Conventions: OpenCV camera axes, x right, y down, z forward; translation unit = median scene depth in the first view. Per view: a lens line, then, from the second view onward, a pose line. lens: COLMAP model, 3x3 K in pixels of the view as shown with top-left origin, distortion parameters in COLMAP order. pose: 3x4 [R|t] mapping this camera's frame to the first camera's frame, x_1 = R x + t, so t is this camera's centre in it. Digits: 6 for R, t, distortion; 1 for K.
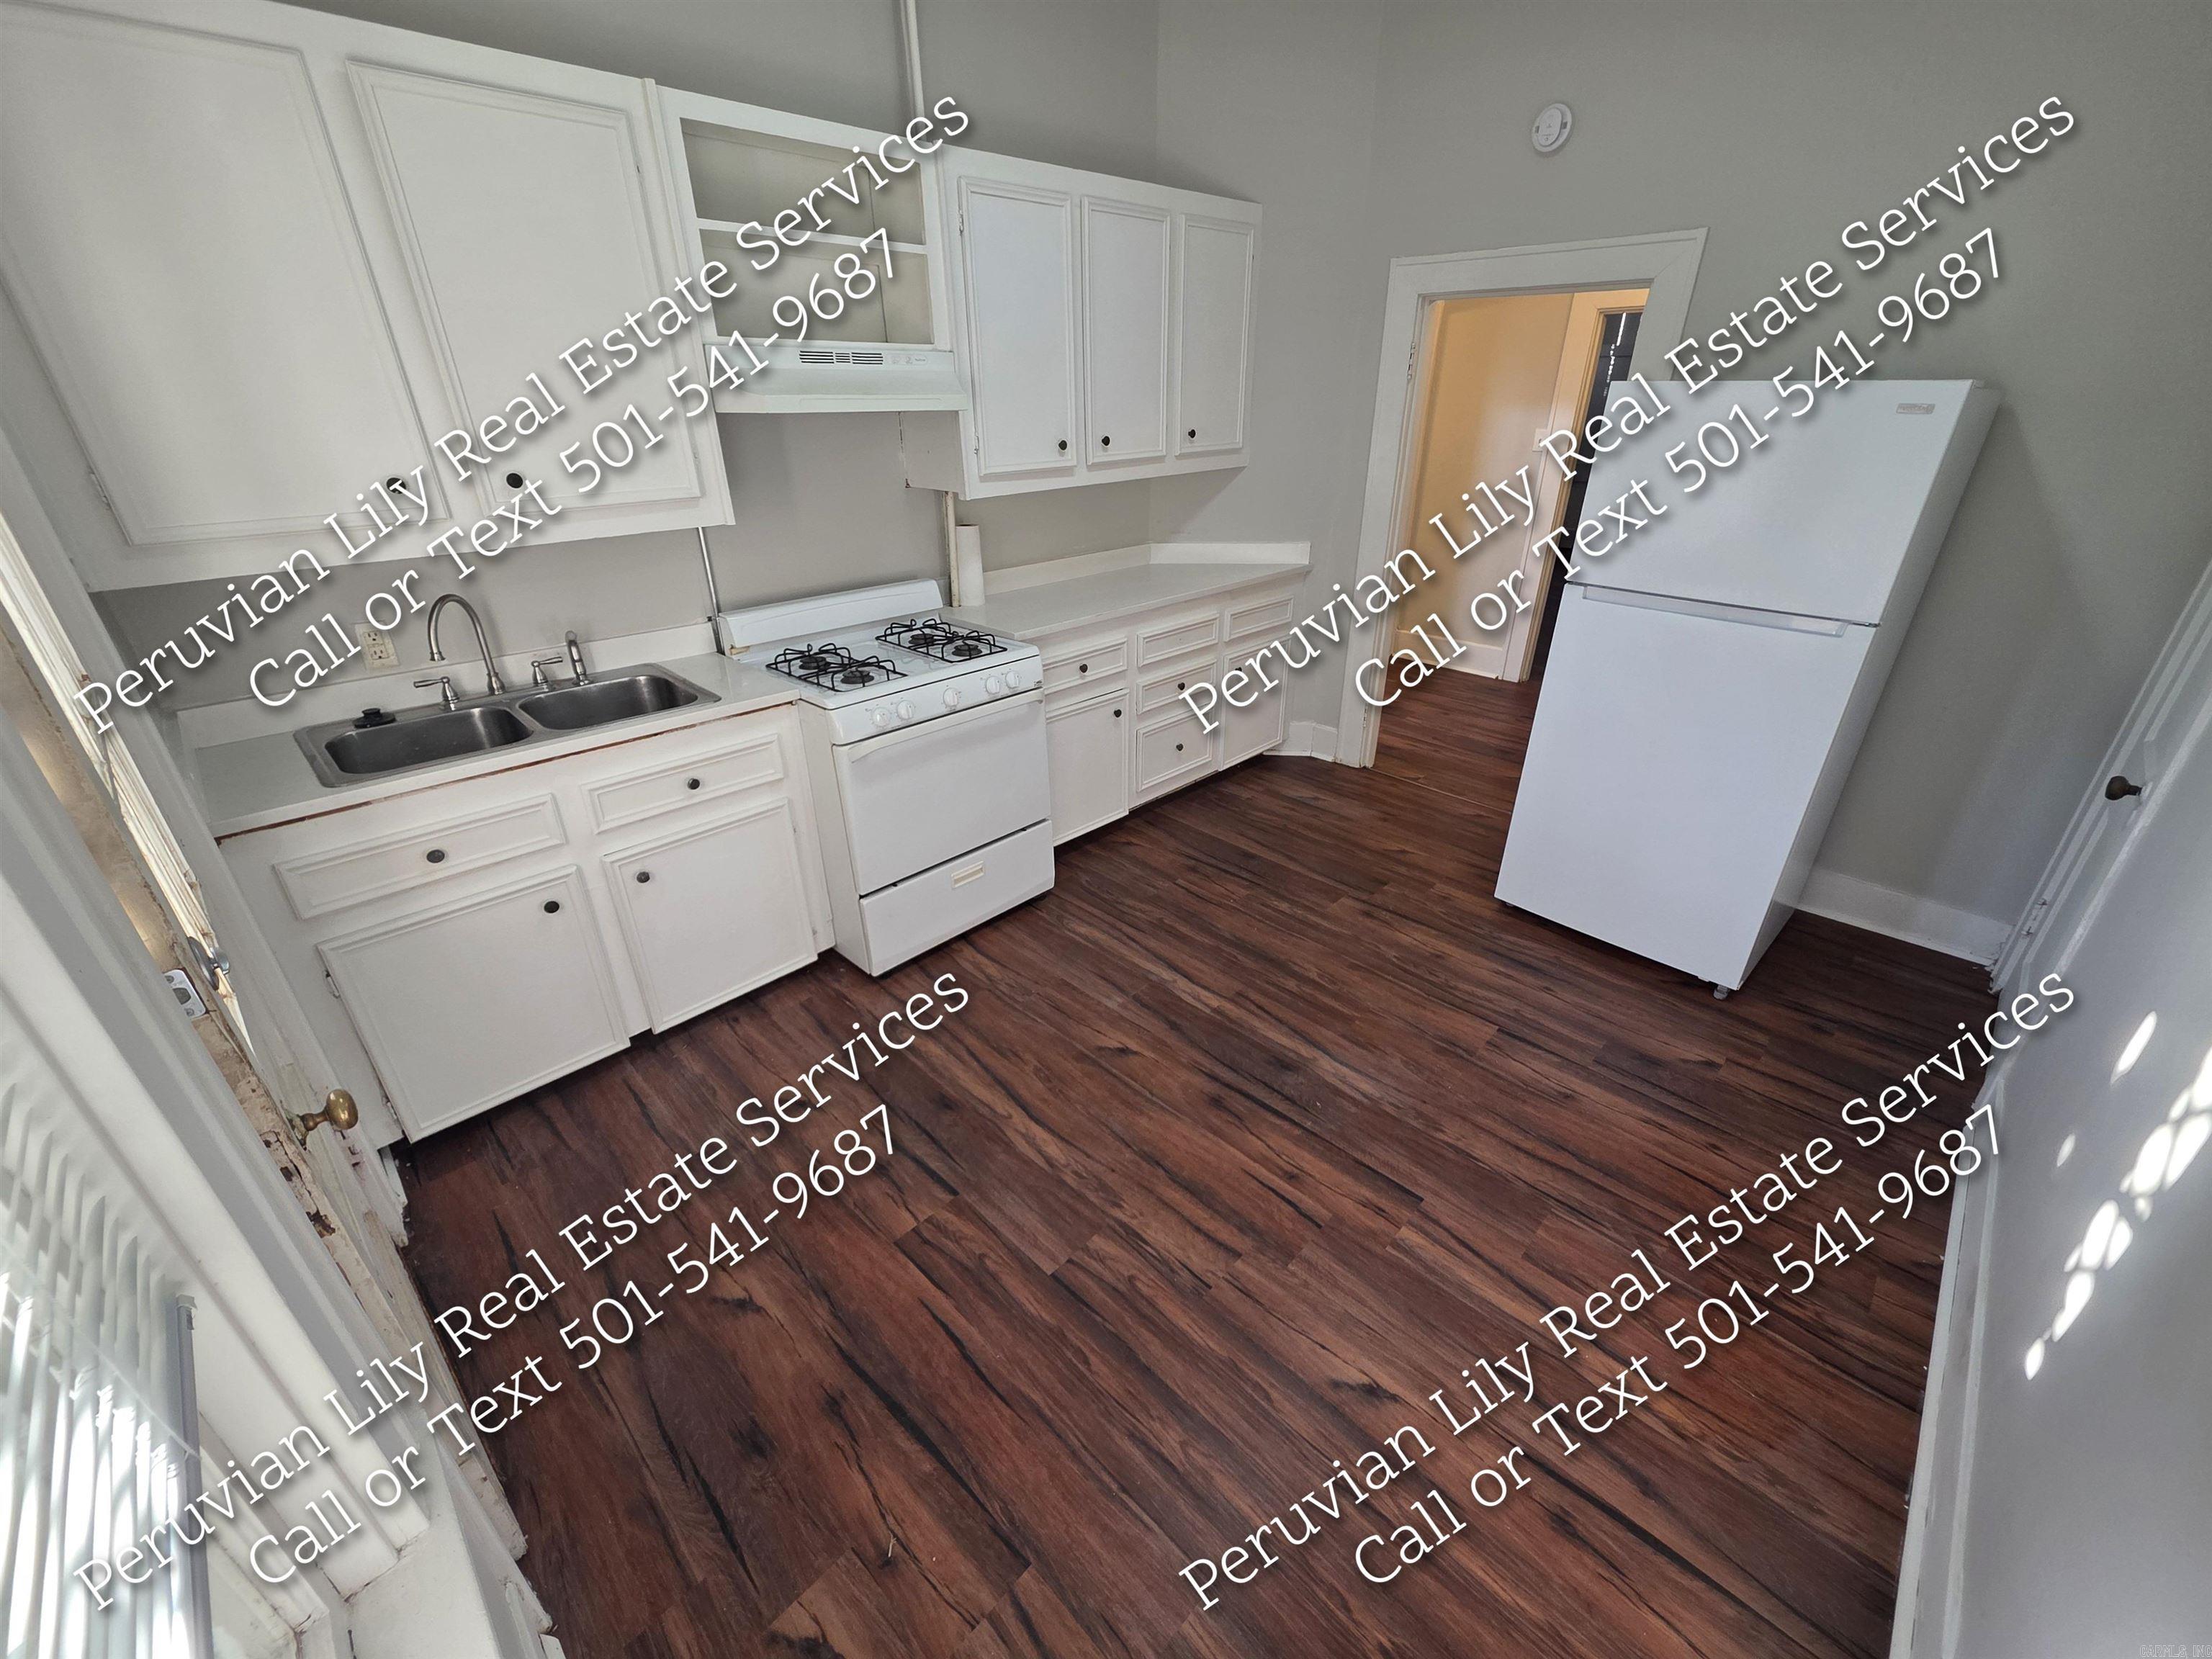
lens RADIAL K [[888.9, 0, 1114.3], [0, 888.9, 825.4], [0, 0, 1]] dist [0.001445, 0.000115]
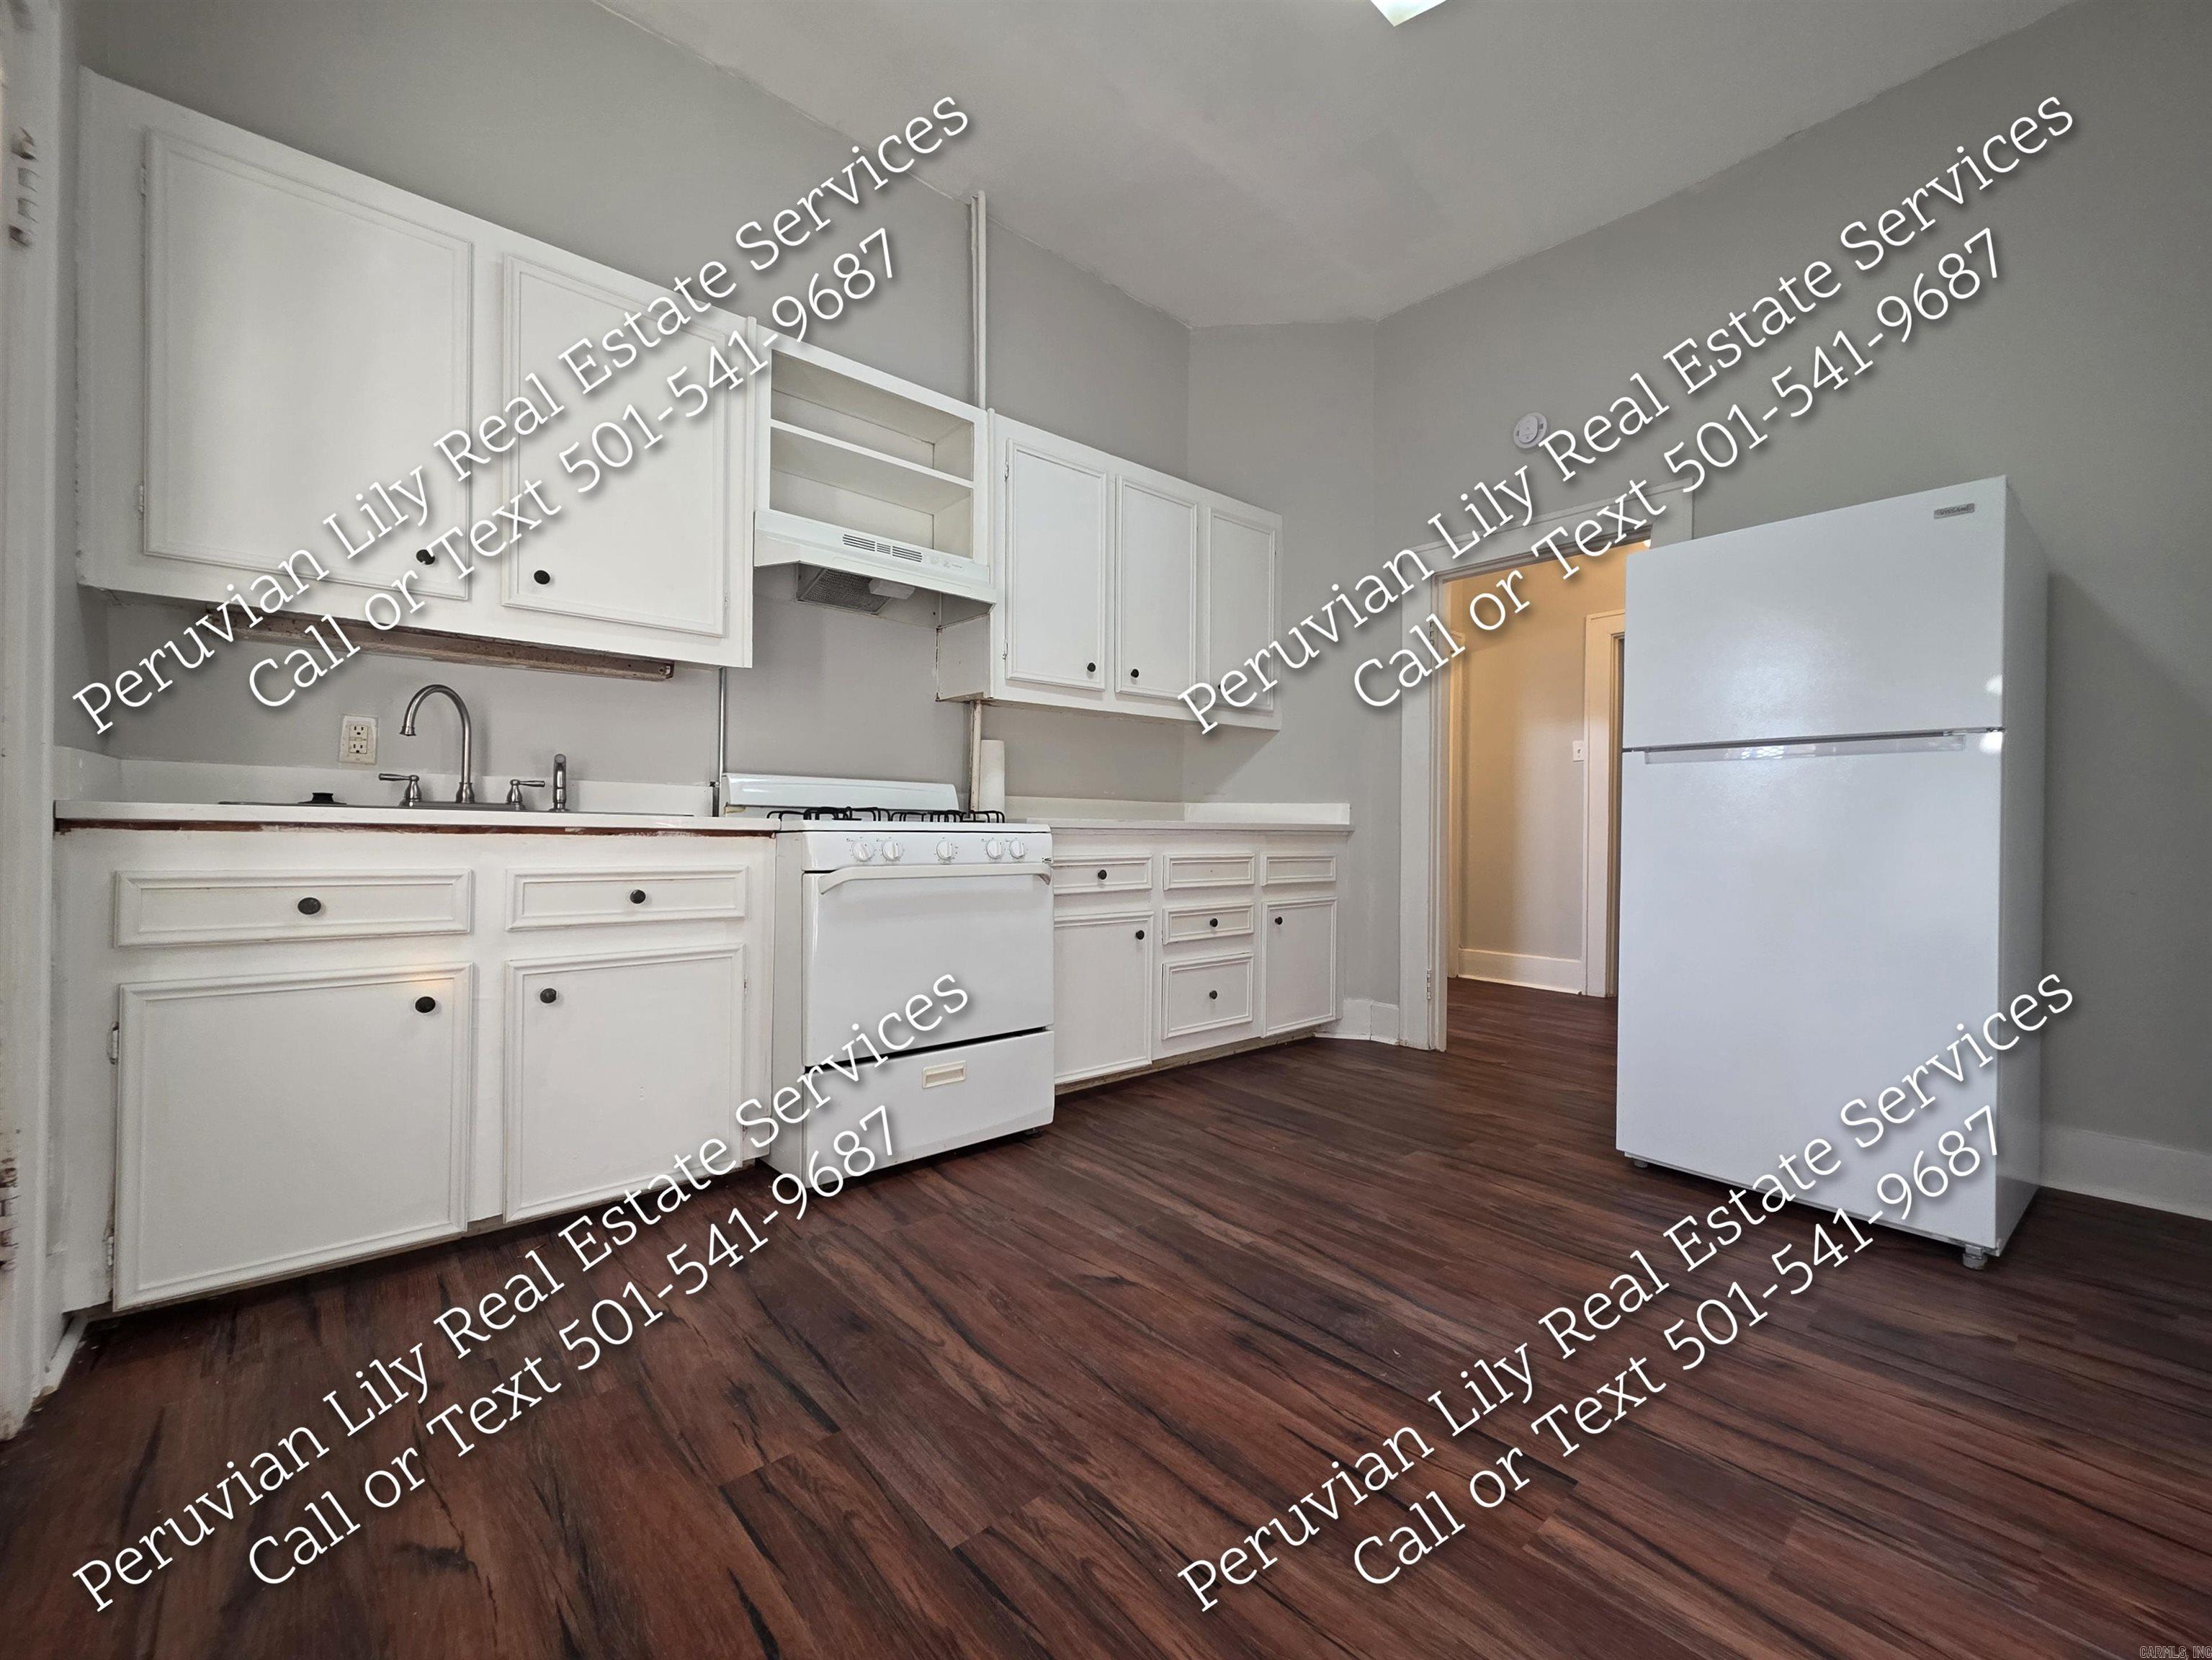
lens RADIAL K [[911.9, 0, 1112.2], [0, 911.9, 825.6], [0, 0, 1]] dist [0.000961, 0.000346]
pose [[0.997351, 0.013840, -0.071410, 0.056425], [-0.044405, 0.893418, -0.447027, 0.263521], [0.057612, 0.449013, 0.891666, 0.184028]]
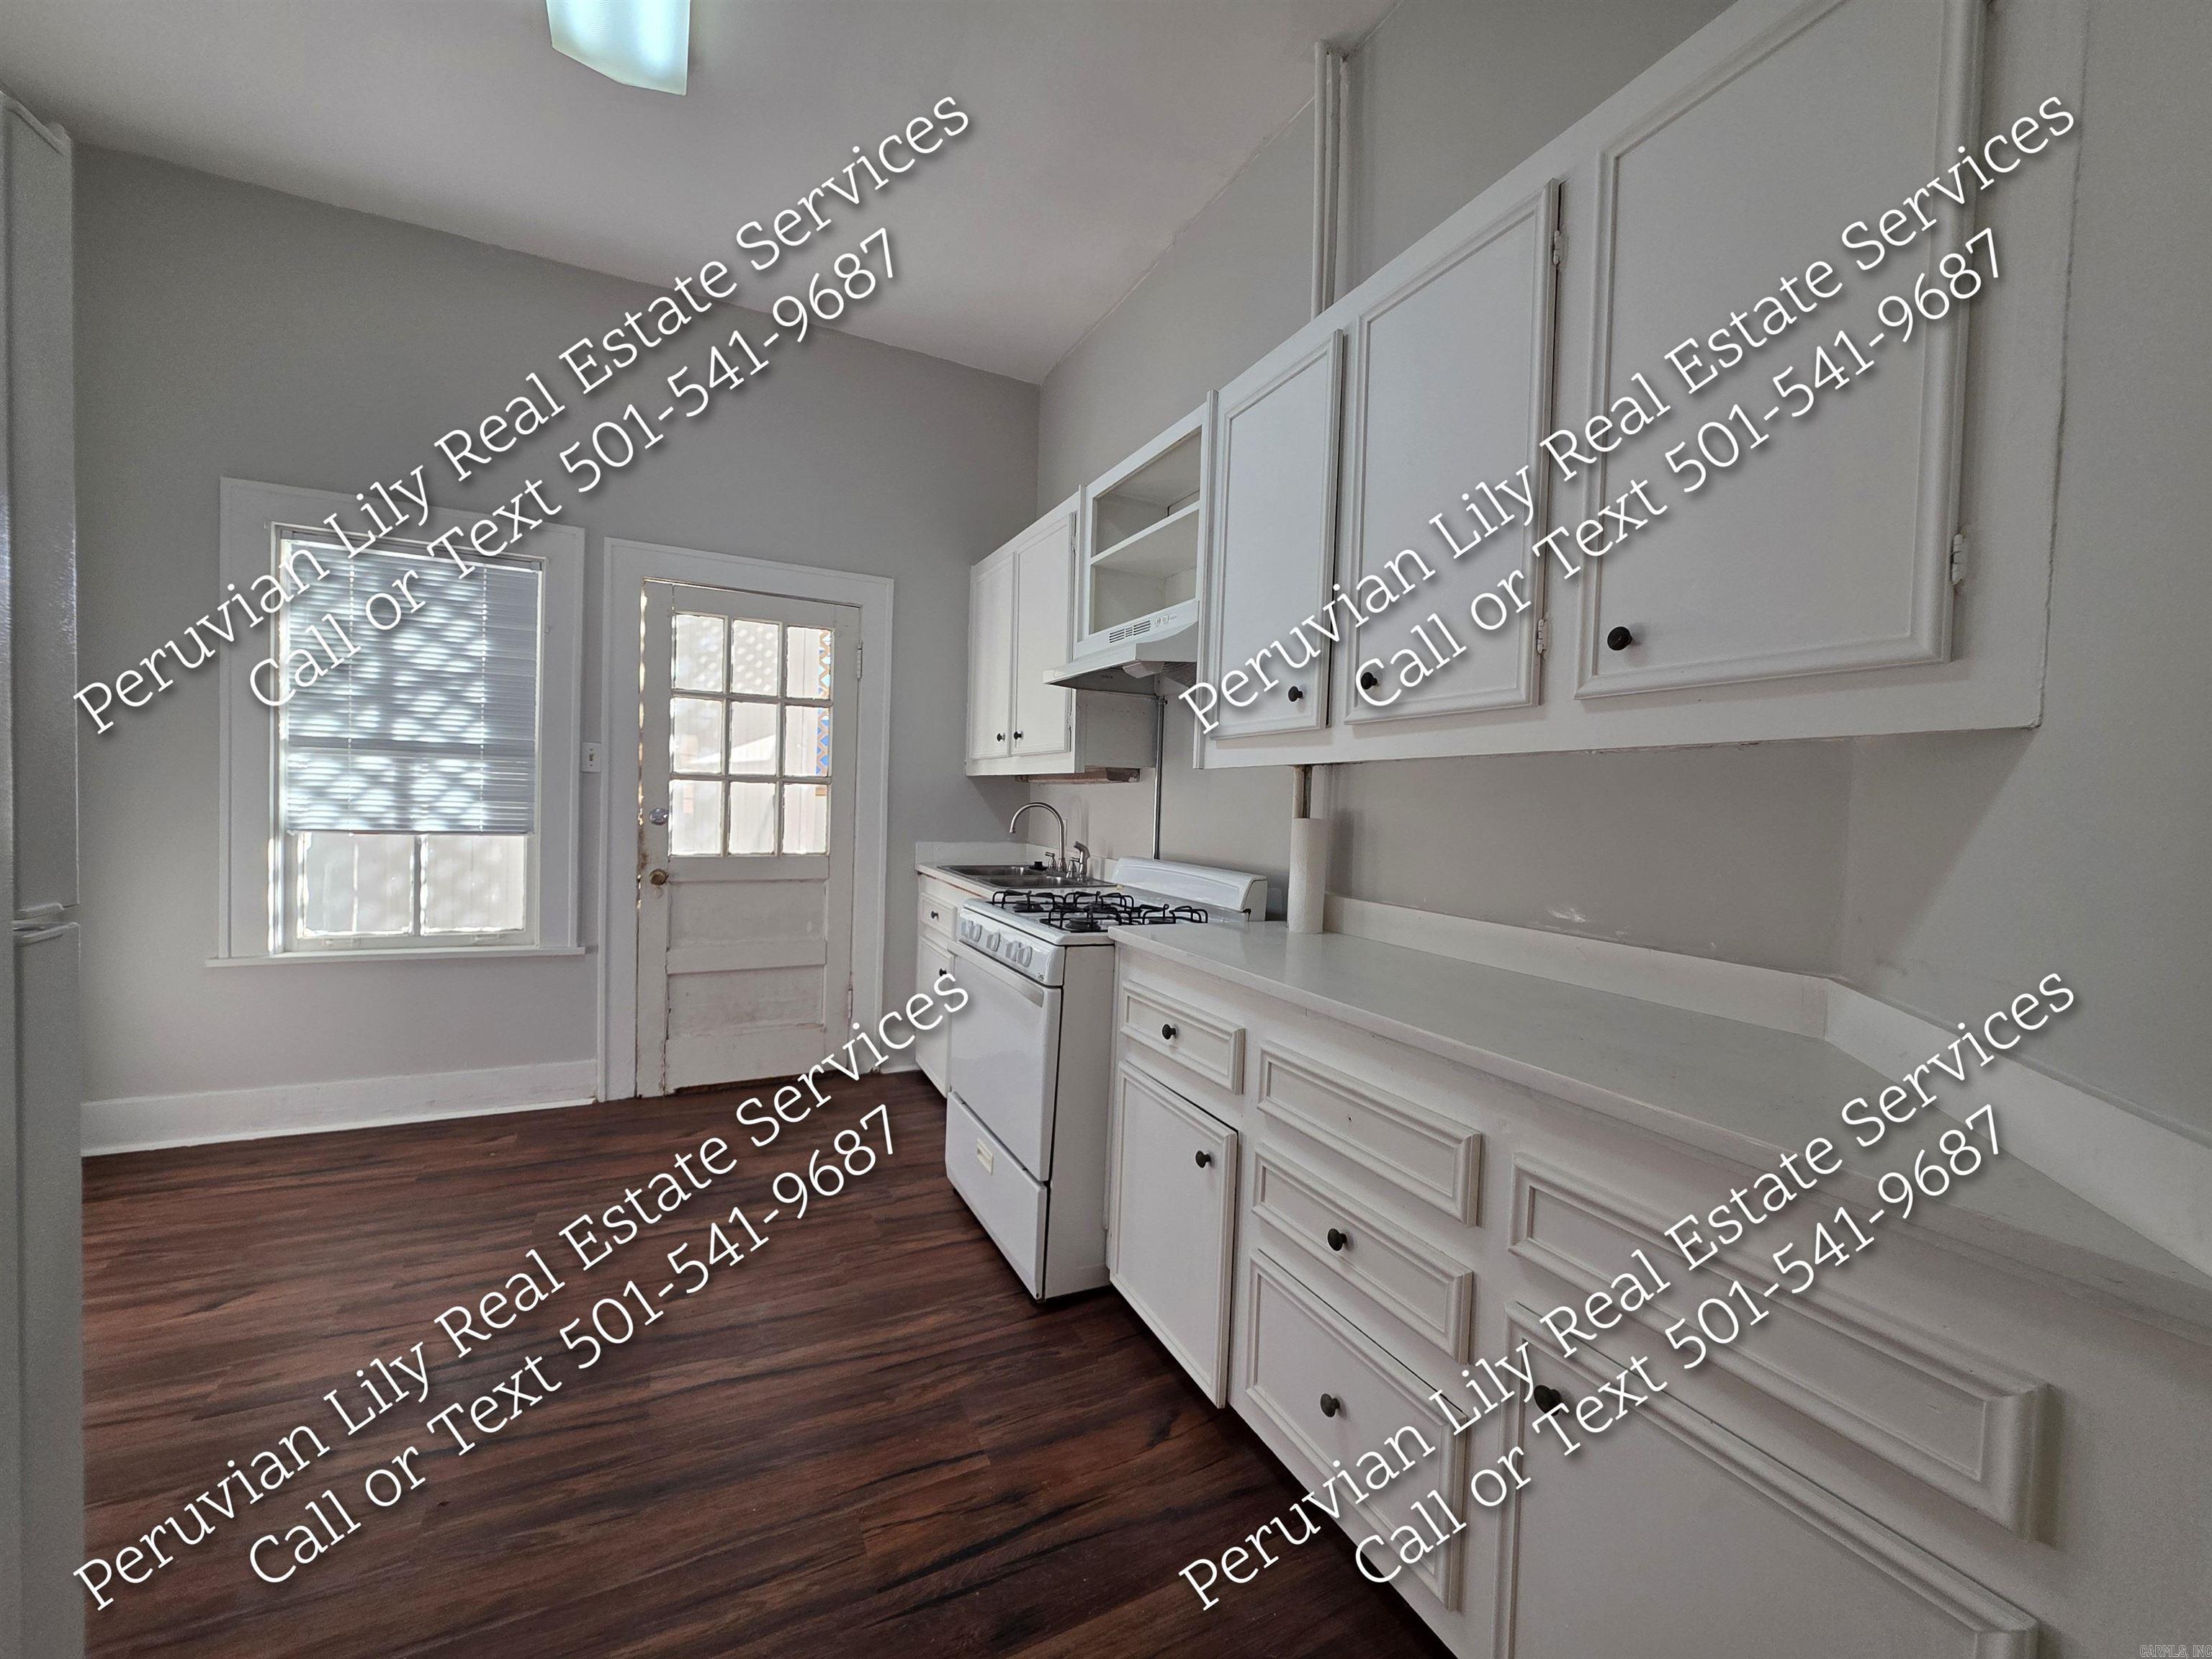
lens RADIAL K [[888.9, 0, 1114.3], [0, 888.9, 825.4], [0, 0, 1]] dist [0.001445, 0.000115]
pose [[-0.333686, 0.017411, -0.942524, 0.706420], [-0.451337, 0.874835, 0.175949, -0.509034], [0.827616, 0.484107, -0.284062, 1.421219]]
